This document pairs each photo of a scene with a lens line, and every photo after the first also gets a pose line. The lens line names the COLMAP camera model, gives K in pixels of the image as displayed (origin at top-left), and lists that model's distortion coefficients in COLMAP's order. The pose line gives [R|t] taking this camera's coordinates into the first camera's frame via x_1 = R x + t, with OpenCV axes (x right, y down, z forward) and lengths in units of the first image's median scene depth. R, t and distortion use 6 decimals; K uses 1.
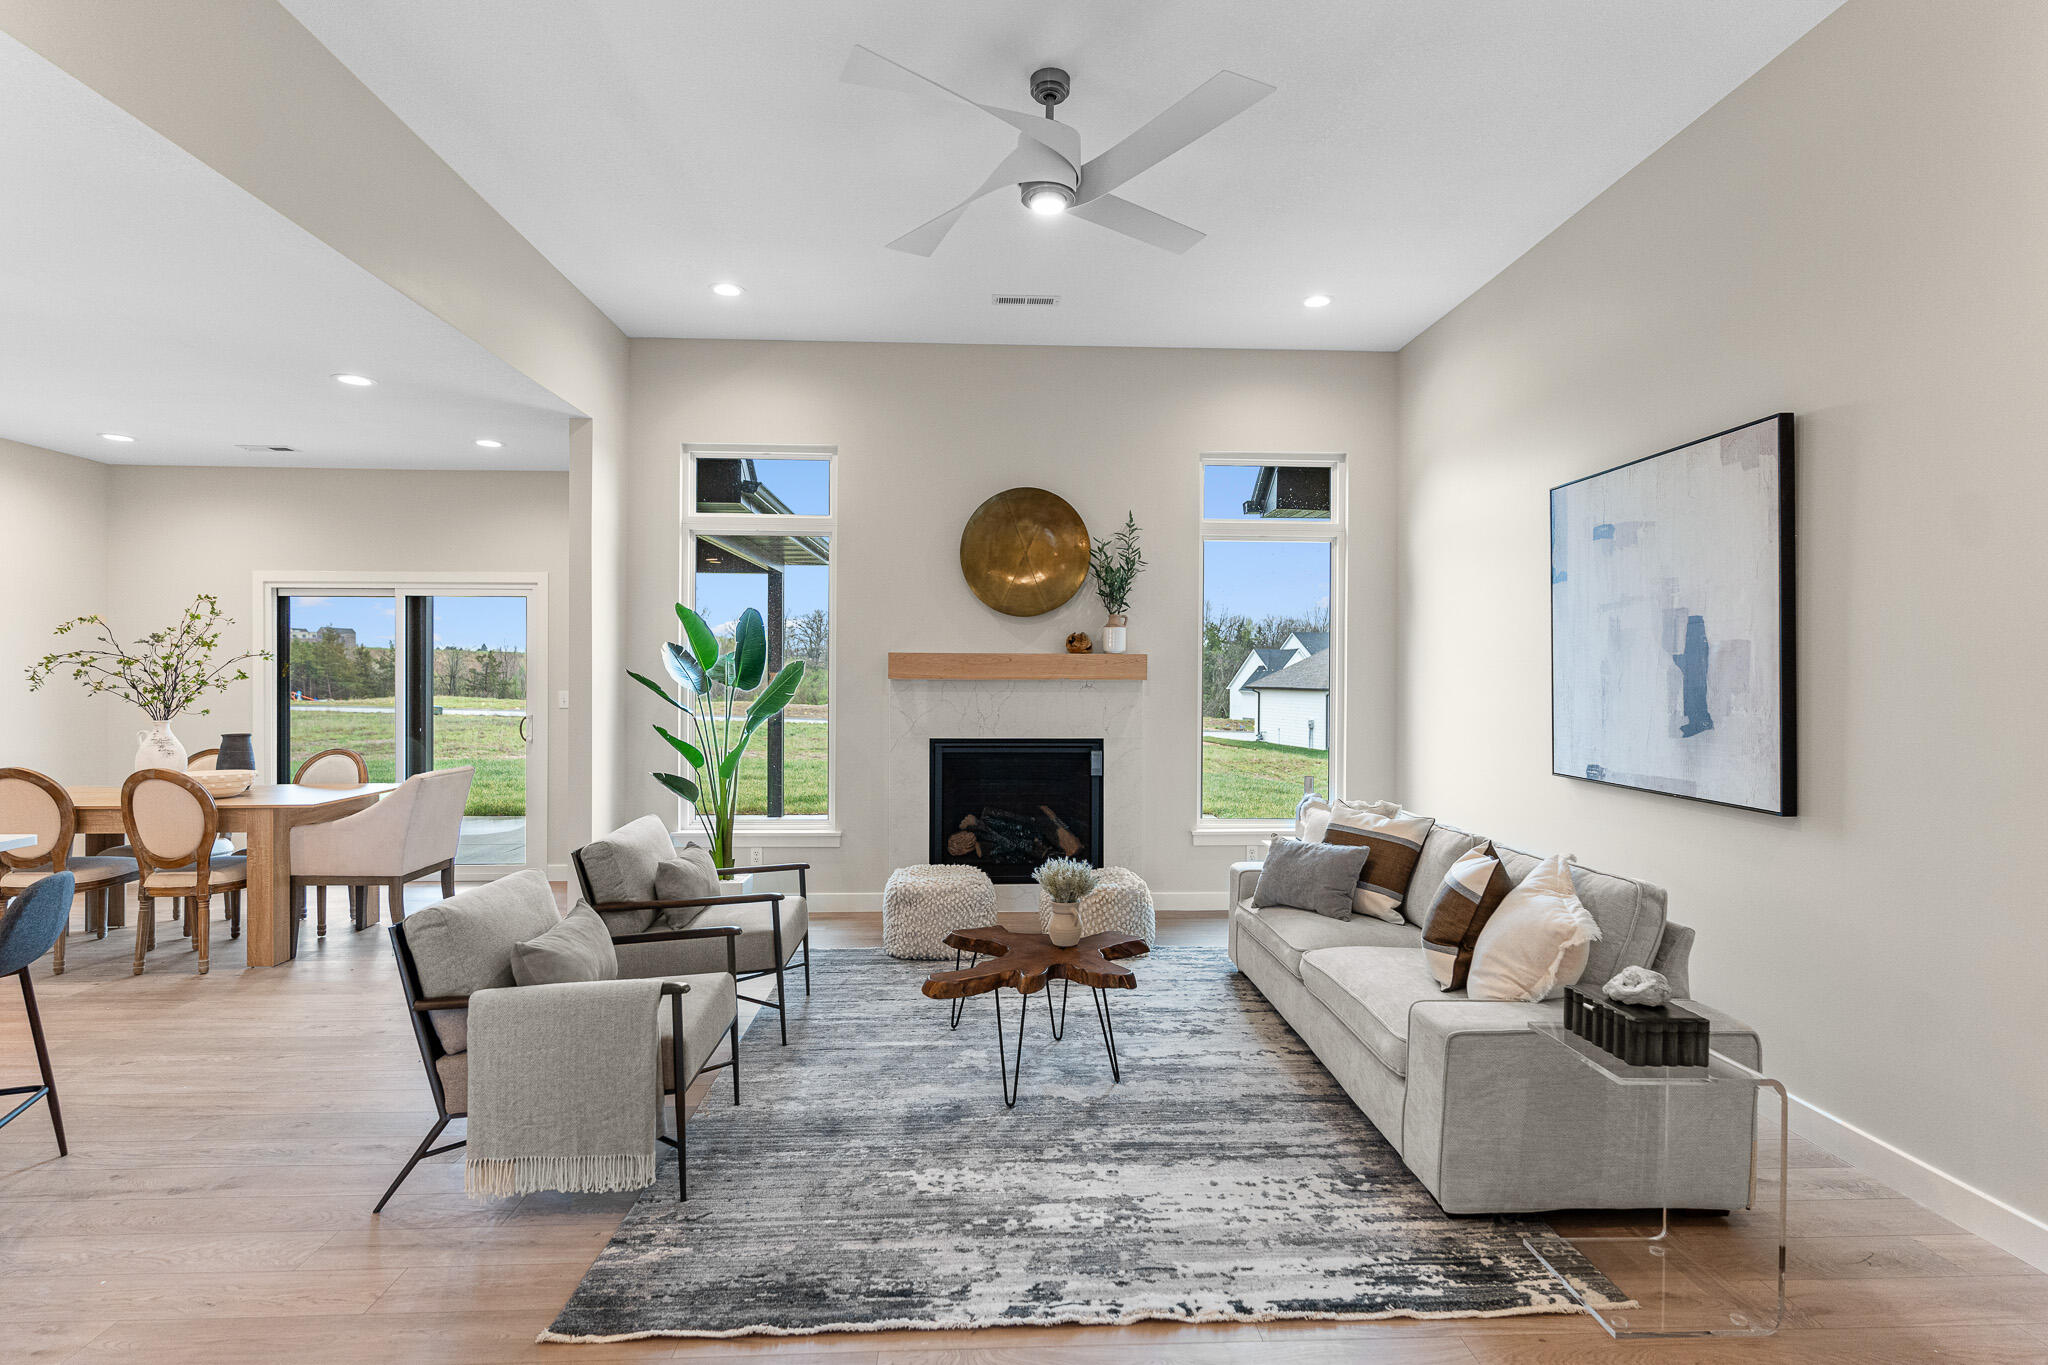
lens RADIAL K [[973.8, 0, 1022.8], [0, 973.8, 685.0], [0, 0, 1]] dist [-0.000541, 0.002593]
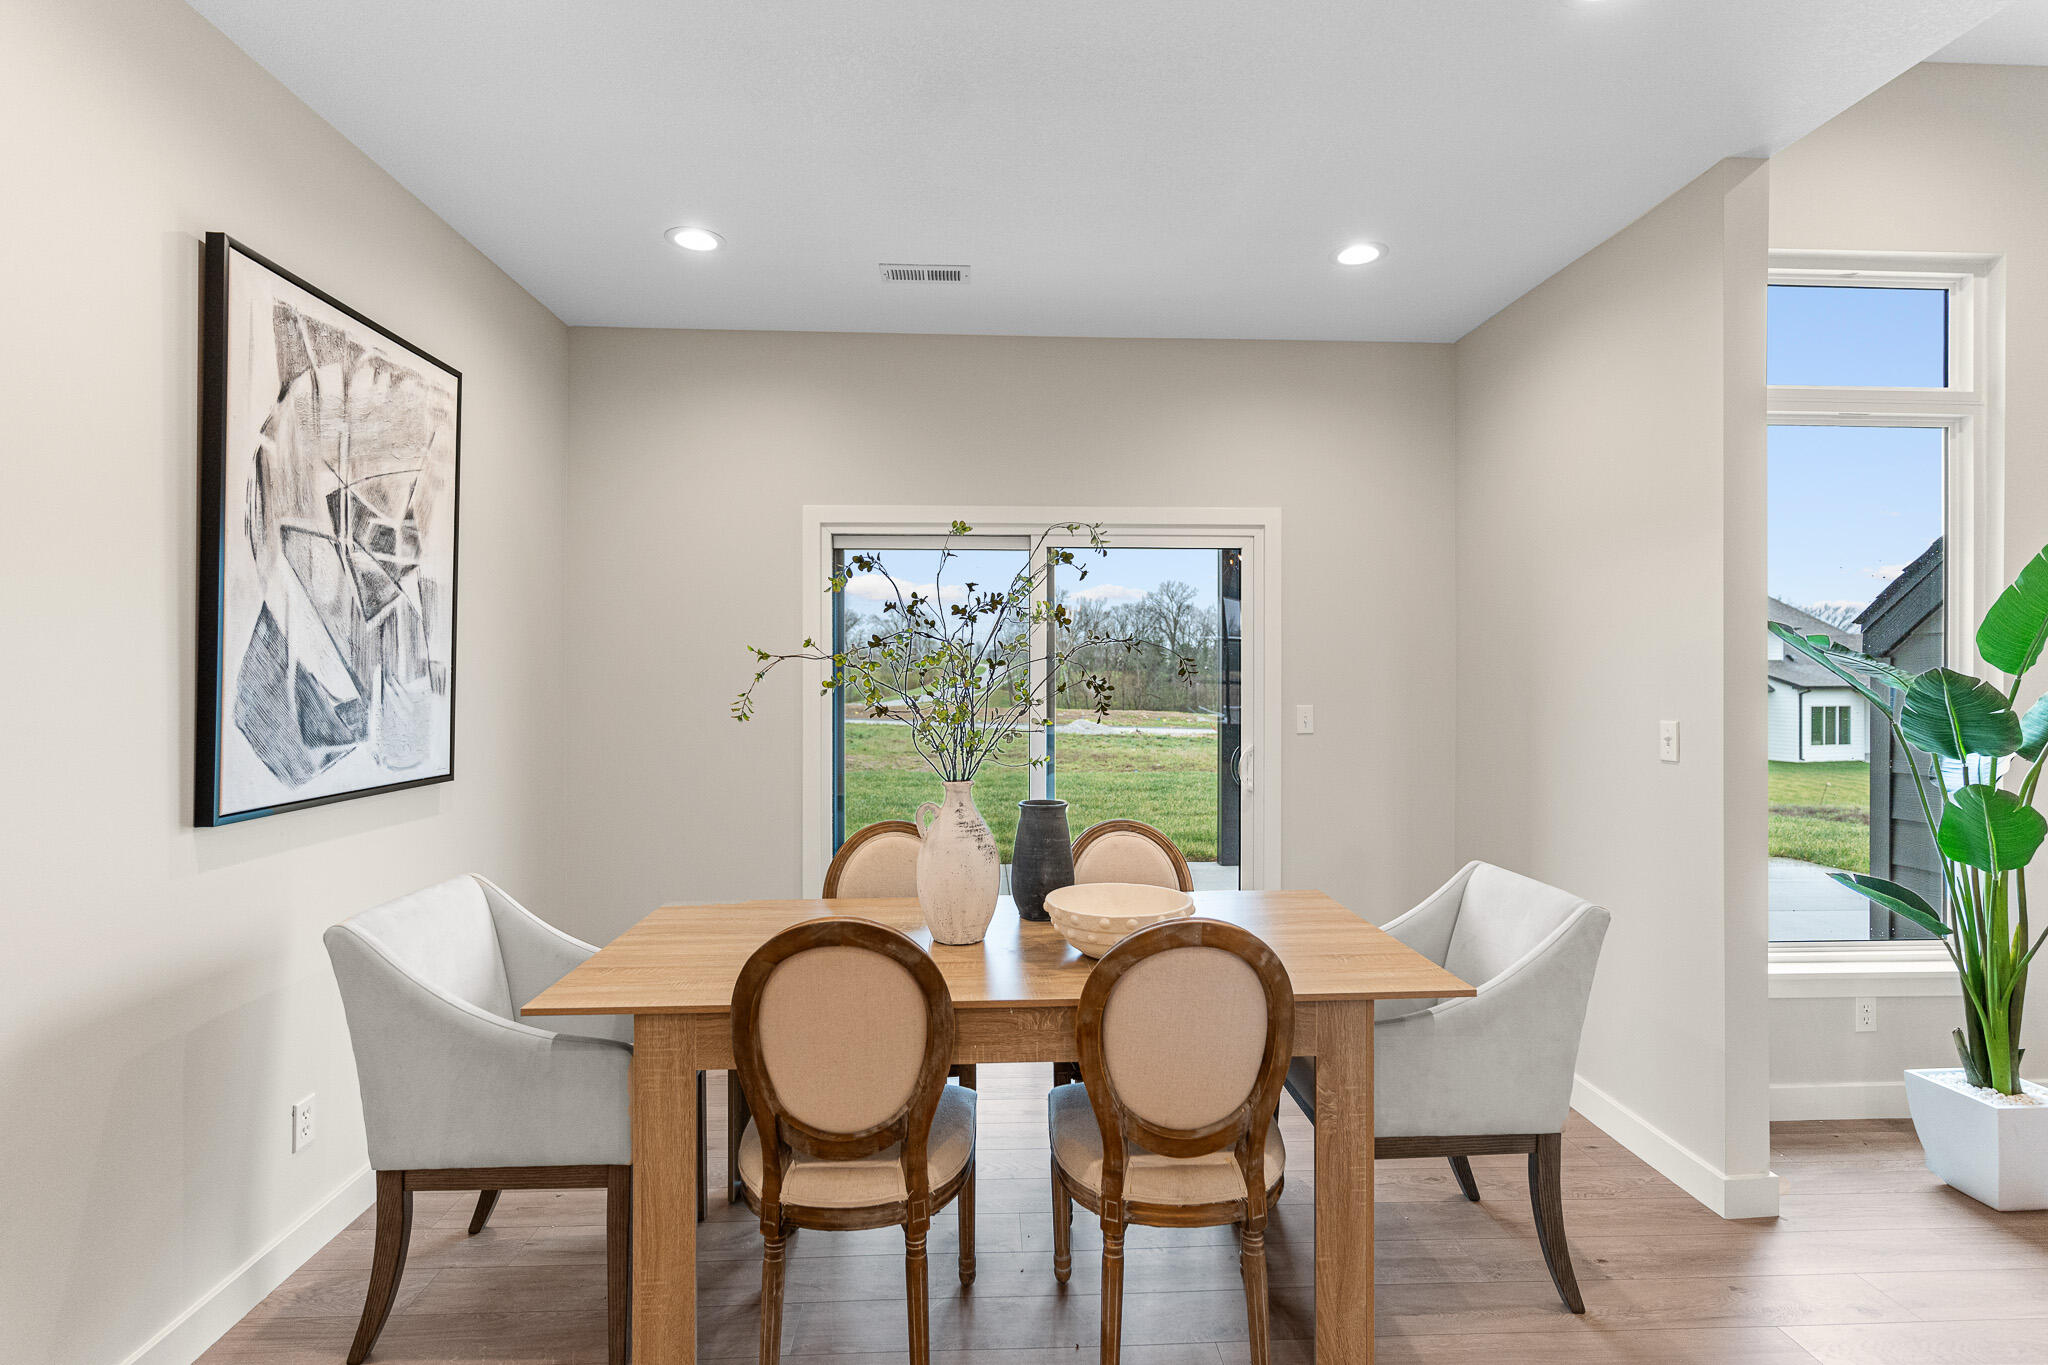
lens RADIAL K [[973.8, 0, 1023.2], [0, 973.8, 667.6], [0, 0, 1]] dist [-0.000541, 0.002593]
pose [[0.999955, -0.004000, 0.008657, -1.249244], [0.004145, 0.999851, -0.016740, -0.013801], [-0.008588, 0.016775, 0.999822, 0.775453]]
